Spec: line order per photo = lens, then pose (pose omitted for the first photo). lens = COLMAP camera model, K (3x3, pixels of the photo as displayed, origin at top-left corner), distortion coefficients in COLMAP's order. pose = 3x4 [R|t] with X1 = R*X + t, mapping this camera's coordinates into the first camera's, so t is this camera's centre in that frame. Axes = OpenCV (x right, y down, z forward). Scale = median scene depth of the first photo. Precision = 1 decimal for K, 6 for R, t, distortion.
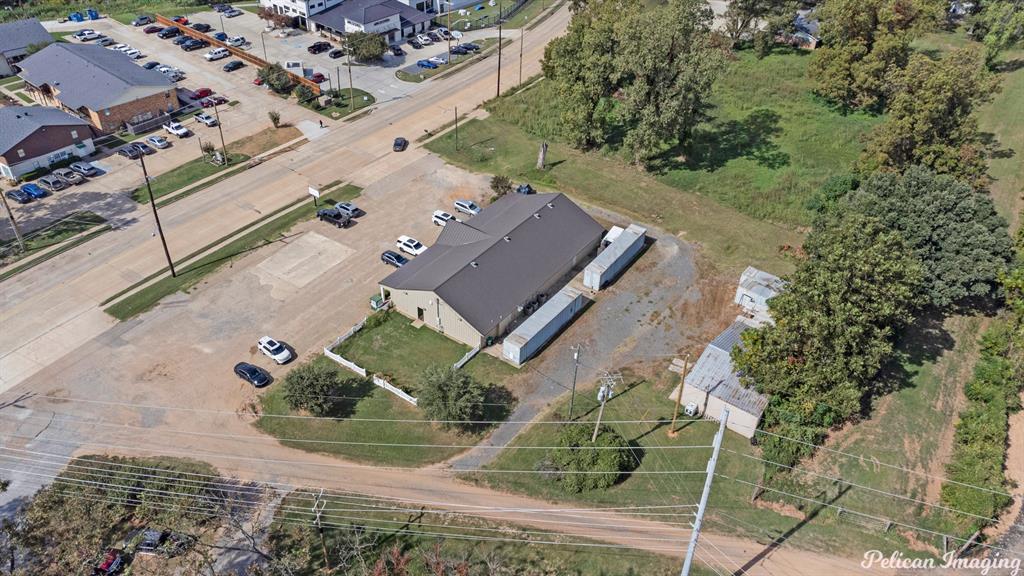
lens RADIAL K [[776.2, 0, 512.0], [0, 776.2, 288.0], [0, 0, 1]] dist [0.040954, 0.005161]
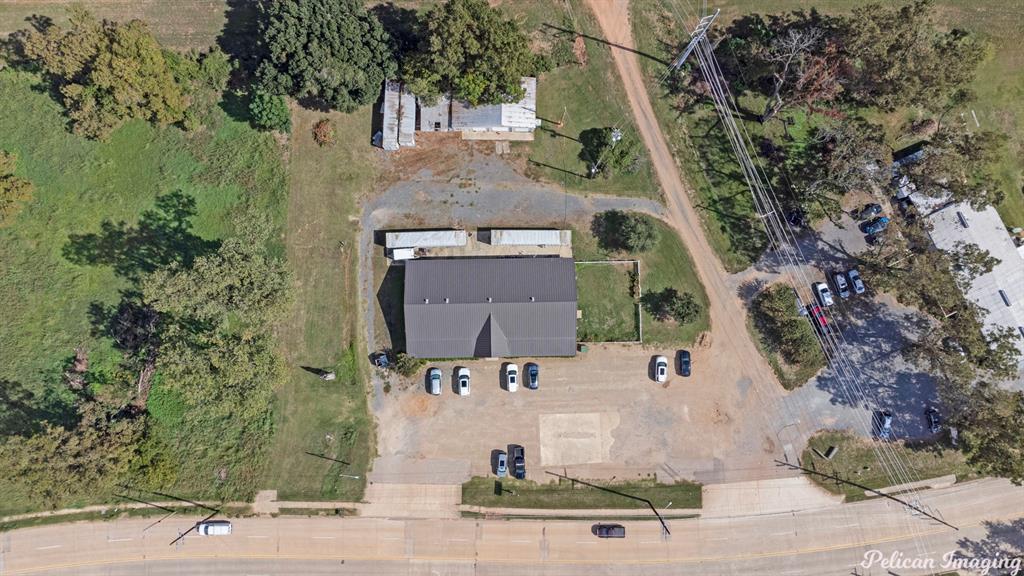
lens RADIAL K [[776.2, 0, 512.0], [0, 776.2, 288.0], [0, 0, 1]] dist [0.040954, 0.005161]
pose [[-0.586997, -0.809506, 0.011589, -0.021600], [0.474459, -0.332375, 0.815117, -0.852925], [-0.655990, 0.483969, 0.579181, 0.183114]]
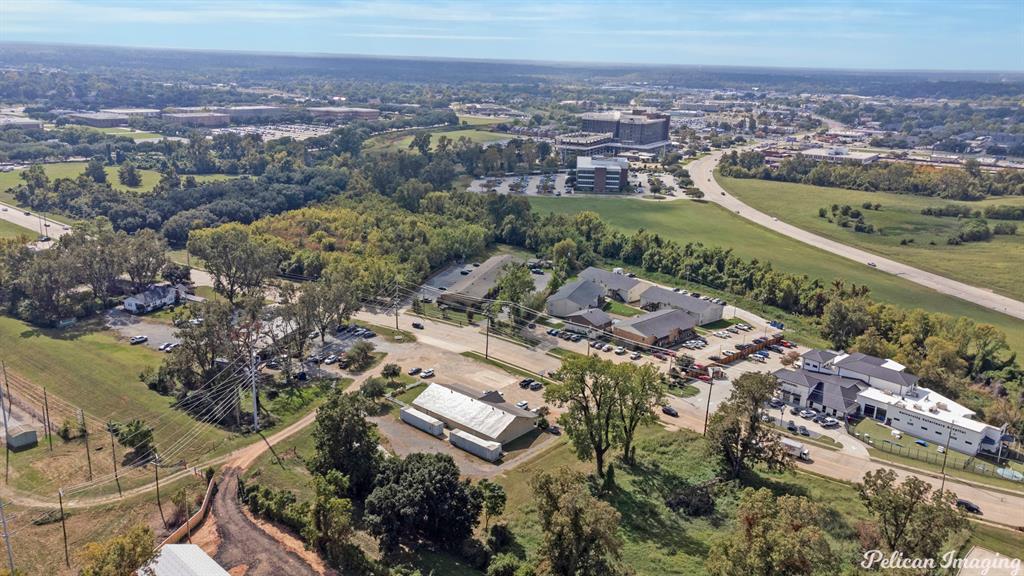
lens RADIAL K [[776.2, 0, 512.0], [0, 776.2, 288.0], [0, 0, 1]] dist [0.040954, 0.005161]
pose [[-0.091155, 0.253276, -0.963090, 1.407385], [-0.631354, 0.733210, 0.252579, -0.649047], [0.770119, 0.631074, 0.093071, 0.571743]]
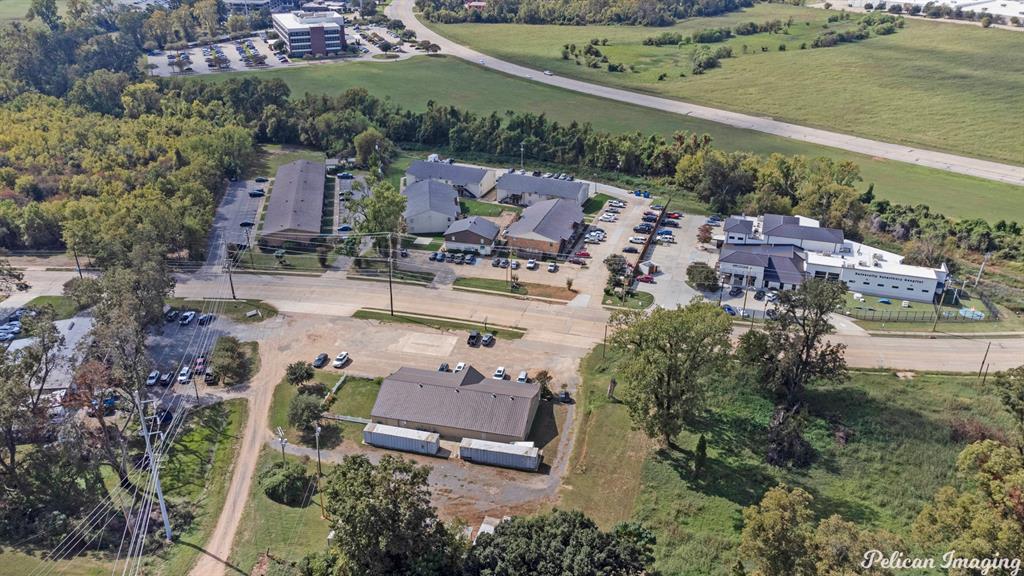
lens RADIAL K [[776.2, 0, 512.0], [0, 776.2, 288.0], [0, 0, 1]] dist [0.040954, 0.005161]
pose [[0.373845, 0.396199, -0.838610, 0.916517], [-0.558469, 0.818046, 0.137523, -0.373922], [0.740508, 0.416925, 0.527087, 0.193138]]
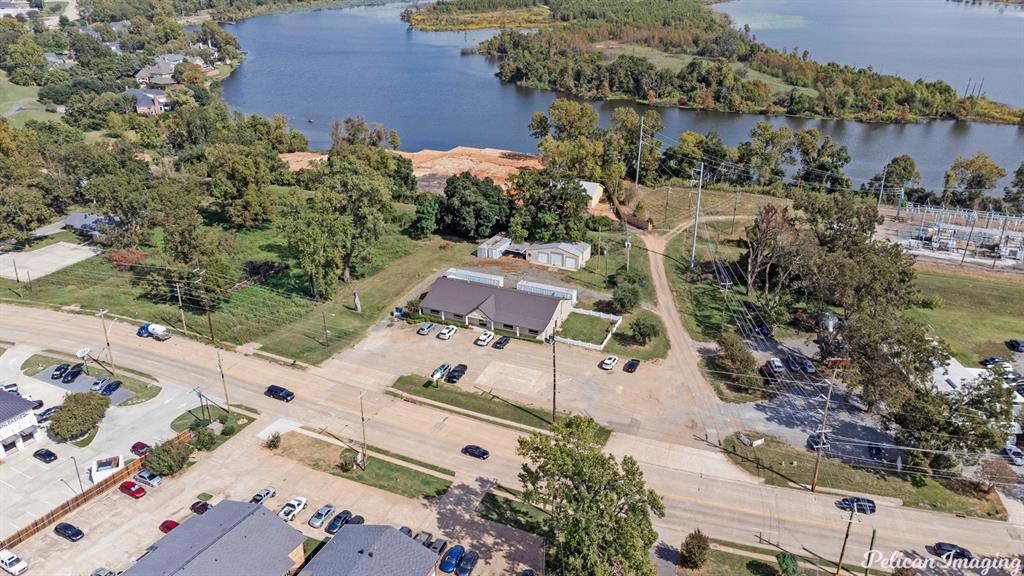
lens RADIAL K [[770.9, 0, 506.2], [0, 770.9, 289.5], [0, 0, 1]] dist [0.049195, -0.000124]
pose [[-0.185790, -0.431303, 0.882870, -1.148709], [0.594886, 0.665755, 0.450423, -0.620788], [-0.782044, 0.608891, 0.132886, 0.612501]]
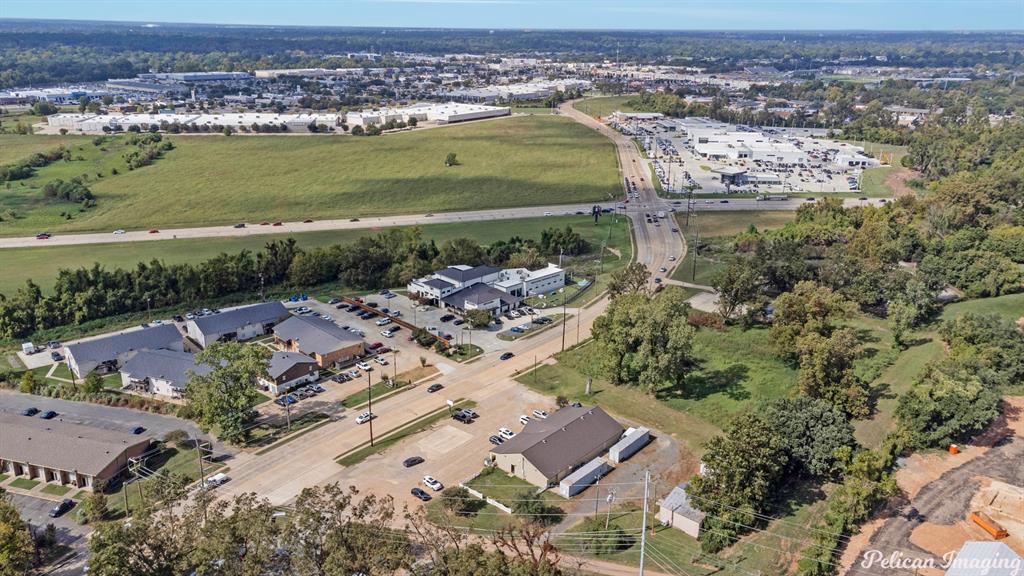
lens RADIAL K [[769.4, 0, 510.9], [0, 769.4, 286.6], [0, 0, 1]] dist [0.051224, 0.001123]
pose [[0.995301, 0.014155, -0.095793, 0.028341], [-0.044691, 0.944746, -0.324744, 0.156693], [0.085903, 0.327499, 0.940938, -0.569939]]
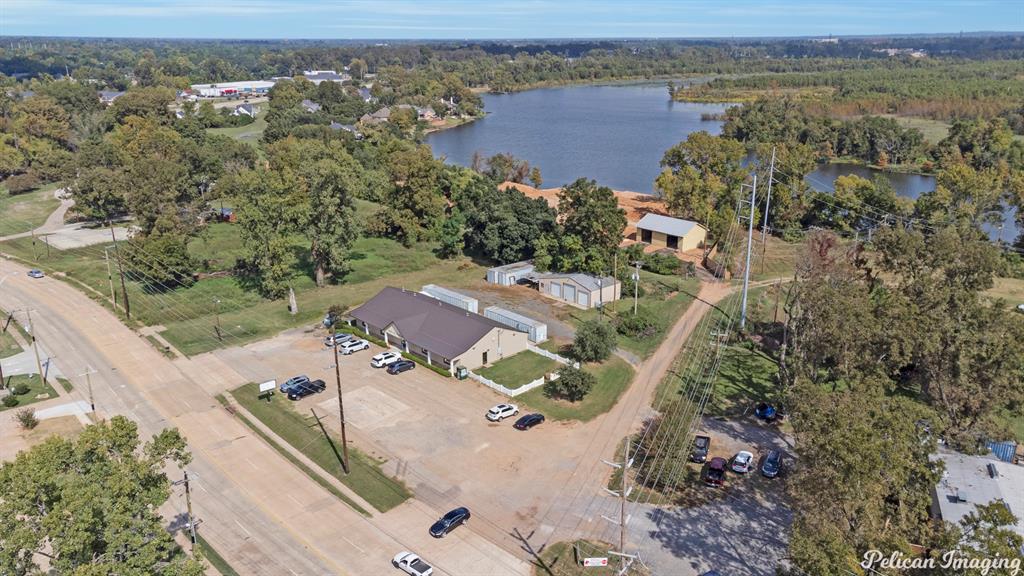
lens RADIAL K [[776.2, 0, 512.0], [0, 776.2, 288.0], [0, 0, 1]] dist [0.040954, 0.005161]
pose [[0.203787, -0.325113, 0.923457, -0.923193], [0.601382, 0.785884, 0.143967, -0.157091], [-0.772535, 0.526012, 0.355670, 0.344328]]
